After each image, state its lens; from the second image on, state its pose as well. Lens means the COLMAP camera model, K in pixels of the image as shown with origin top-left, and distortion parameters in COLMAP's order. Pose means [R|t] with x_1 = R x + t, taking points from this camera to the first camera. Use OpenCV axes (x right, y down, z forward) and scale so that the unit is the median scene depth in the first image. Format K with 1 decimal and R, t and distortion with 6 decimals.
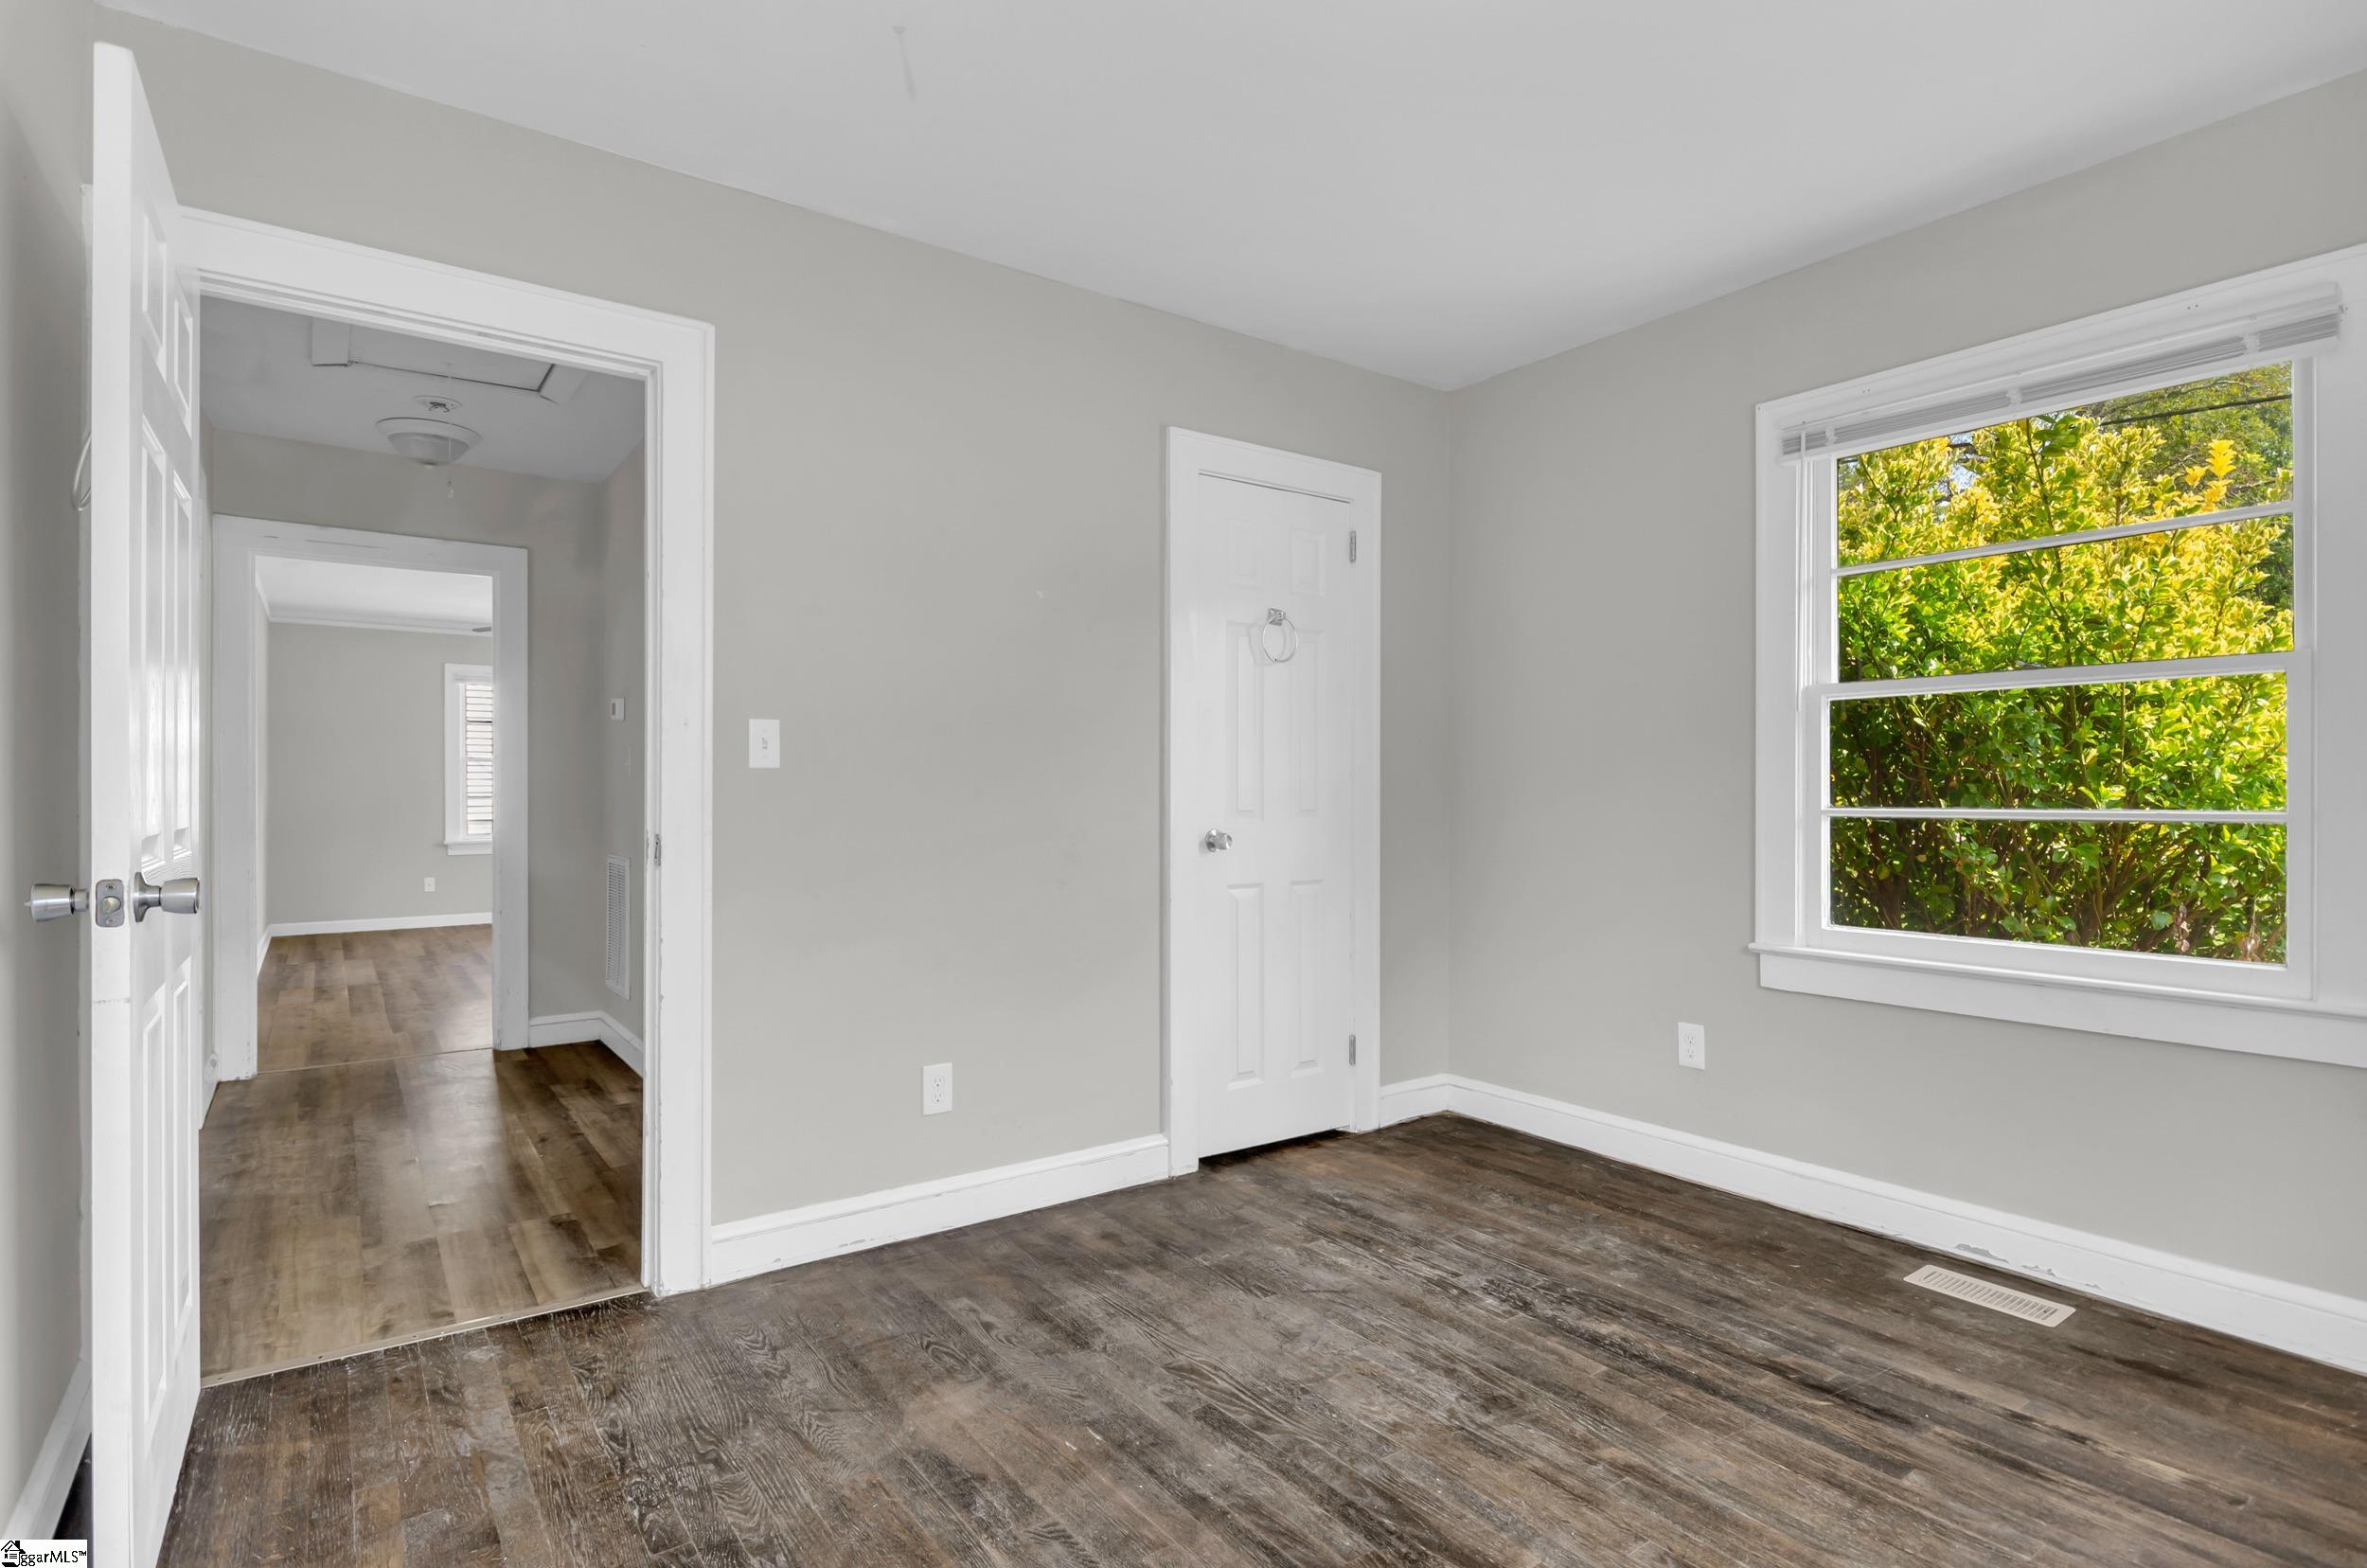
lens RADIAL K [[1183.4, 0, 1211.9], [0, 1183.4, 787.9], [0, 0, 1]] dist [-0.002620, -0.002998]
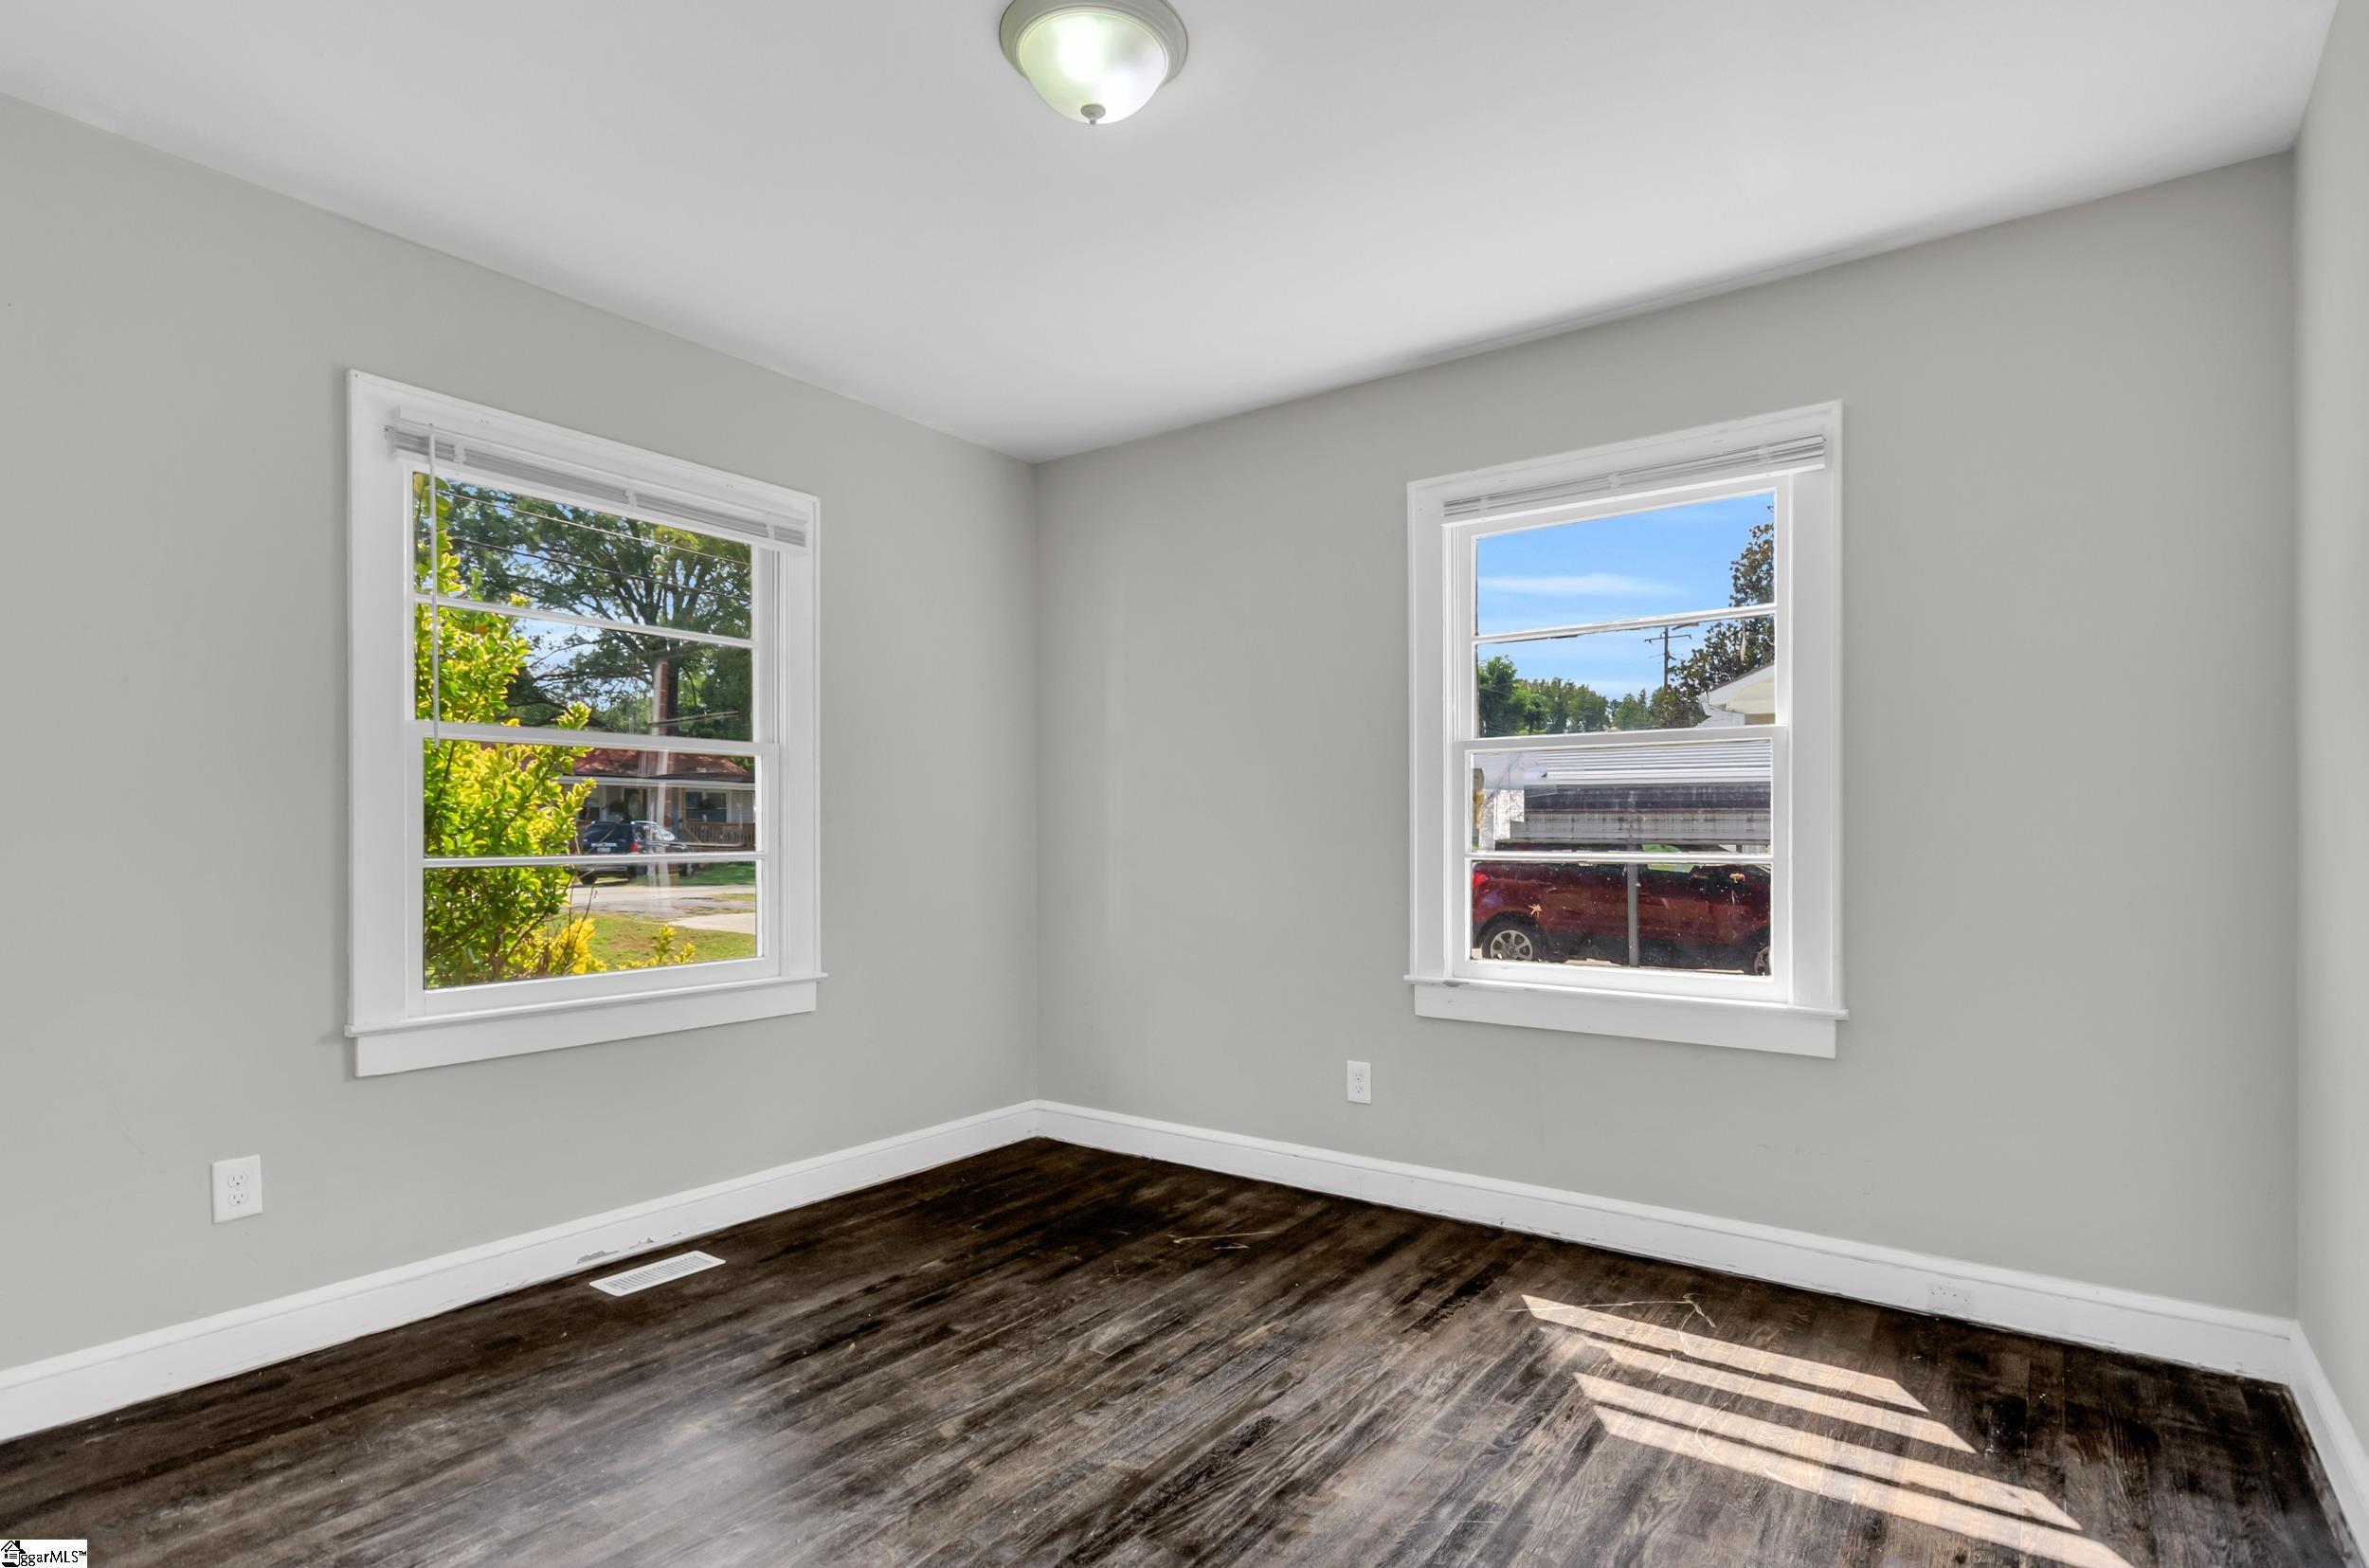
lens RADIAL K [[1190.9, 0, 1183.5], [0, 1190.9, 837.2], [0, 0, 1]] dist [-0.001163, -0.000763]
pose [[-0.294821, -0.001355, 0.955552, -0.644370], [0.001415, 0.999997, 0.001854, -0.000138], [-0.955551, 0.001899, -0.294818, 0.897185]]
